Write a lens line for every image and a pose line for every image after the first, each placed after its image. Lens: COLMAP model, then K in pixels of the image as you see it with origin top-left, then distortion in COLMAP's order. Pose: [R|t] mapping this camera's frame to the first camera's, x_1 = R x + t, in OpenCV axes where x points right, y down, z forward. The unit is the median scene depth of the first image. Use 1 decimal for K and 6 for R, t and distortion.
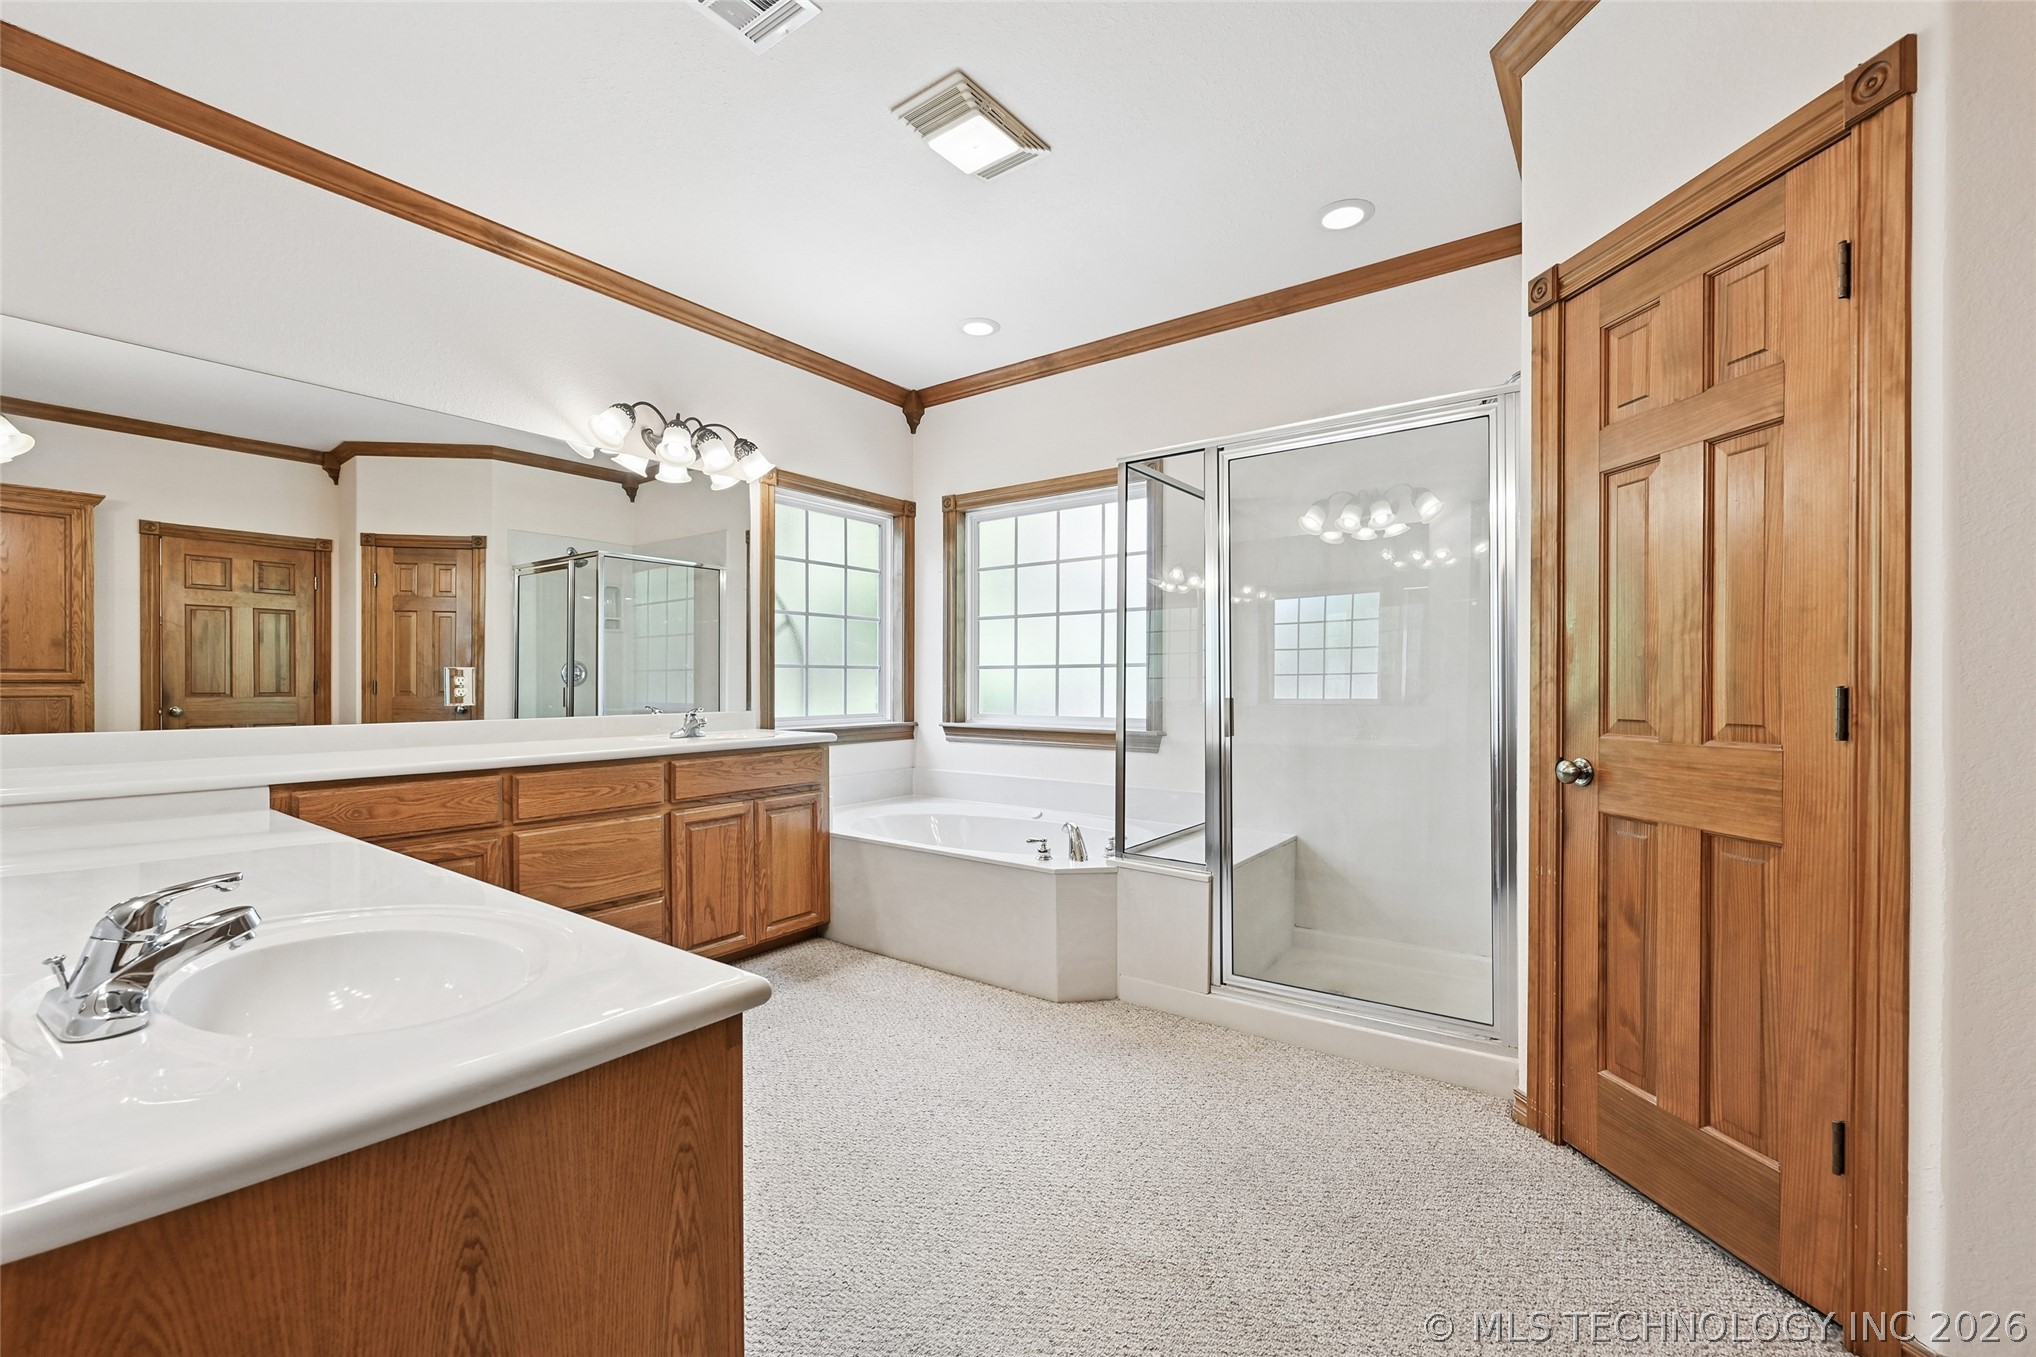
lens RADIAL K [[828.9, 0, 1033.8], [0, 828.9, 699.7], [0, 0, 1]] dist [-0.014920, 0.000067]
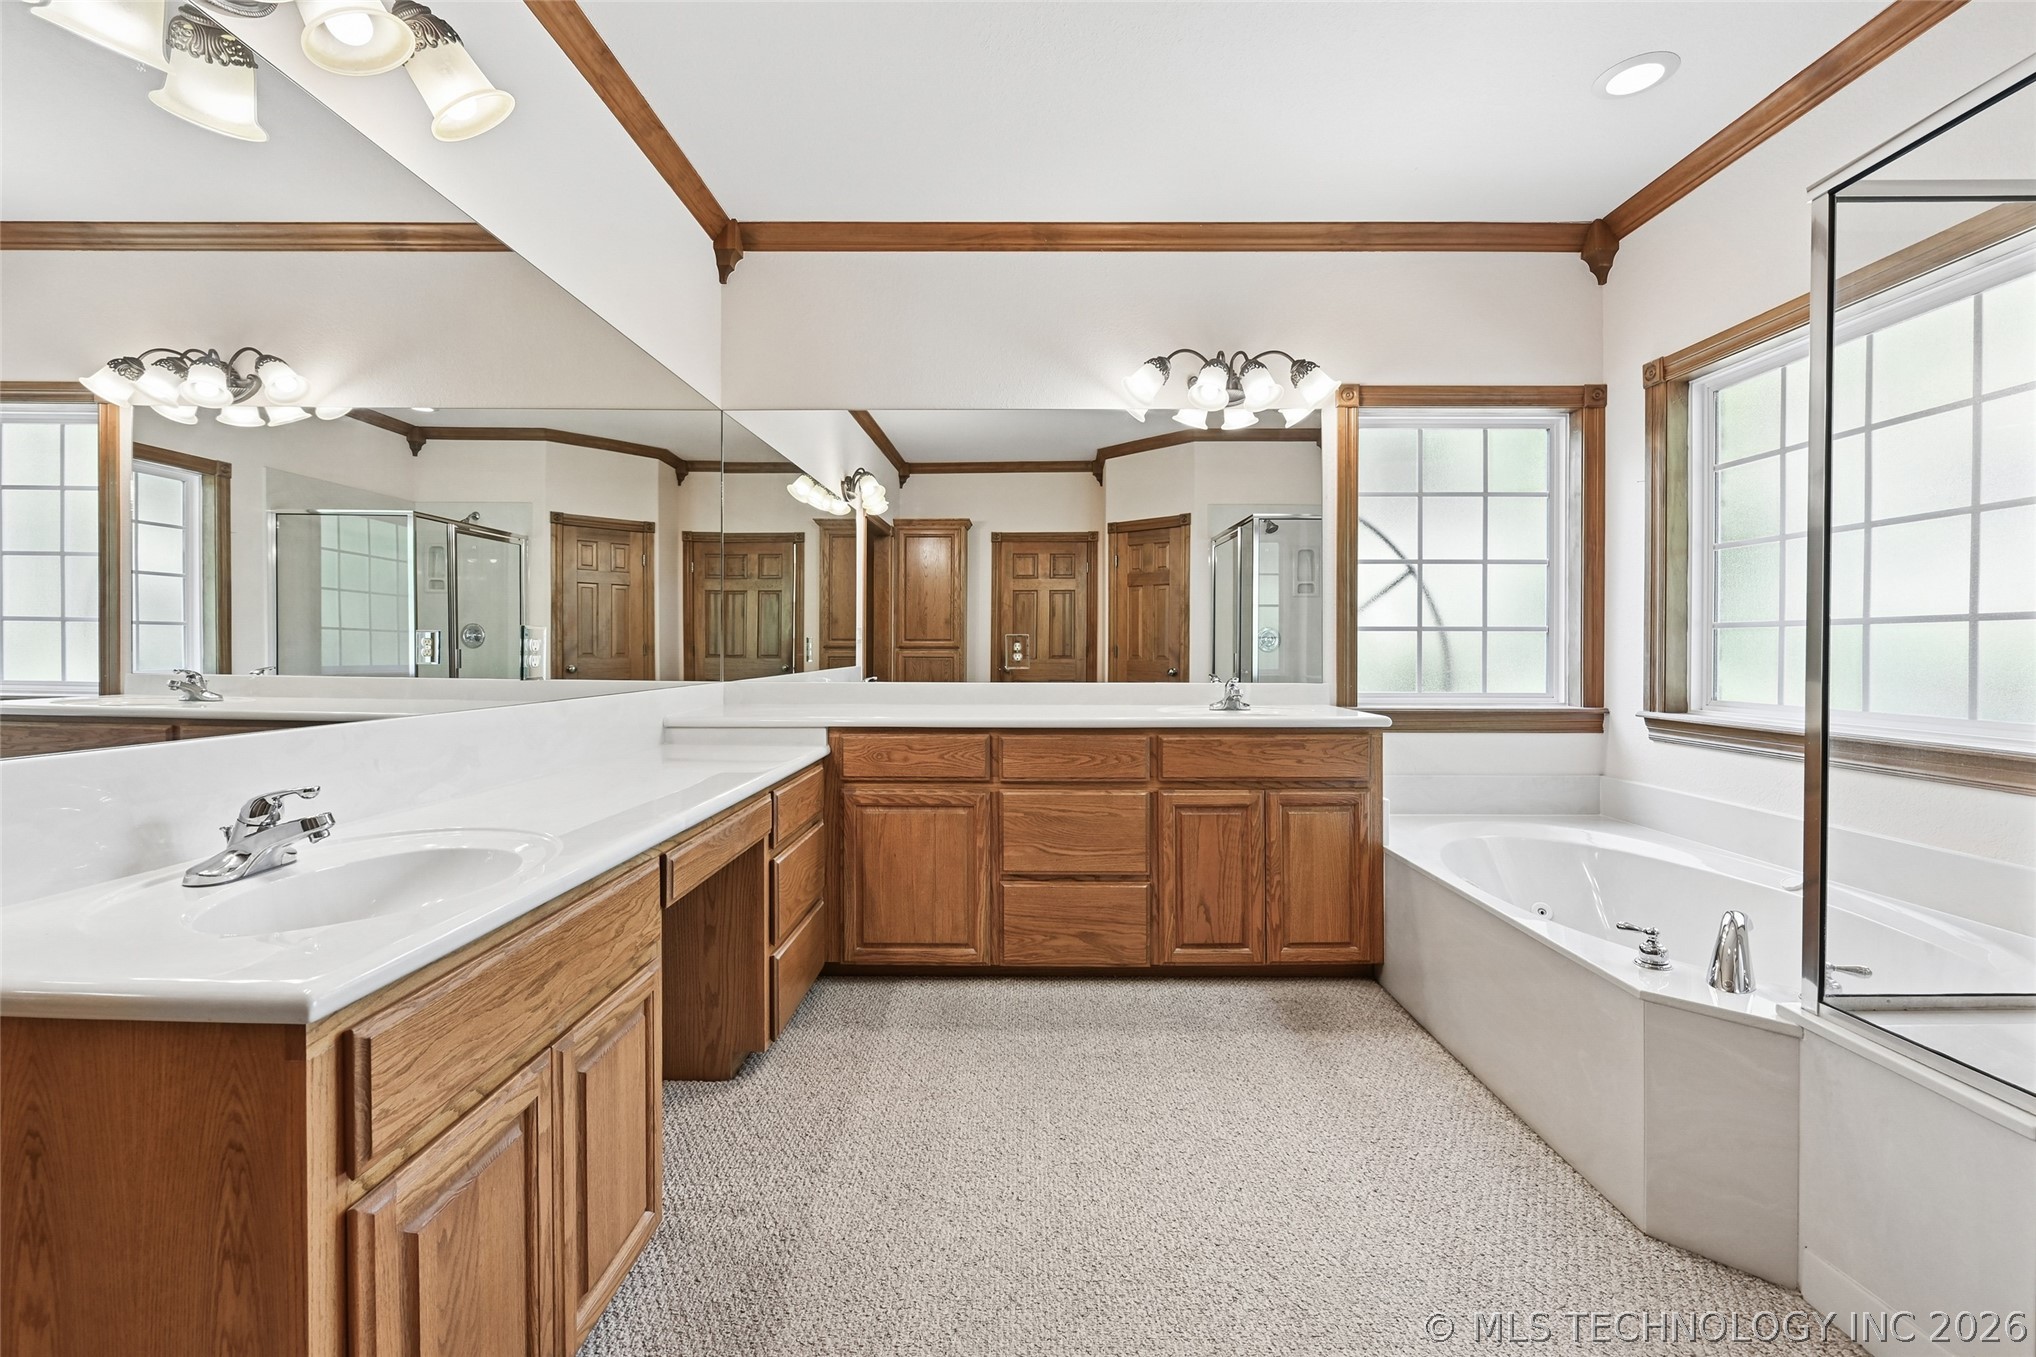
lens RADIAL K [[857.9, 0, 1019.3], [0, 857.9, 657.6], [0, 0, 1]] dist [-0.009475, -0.000280]
pose [[0.574635, 0.010875, -0.818338, 0.209180], [-0.019738, 0.999805, -0.000573, -0.006235], [0.818172, 0.016482, 0.574737, 0.281022]]
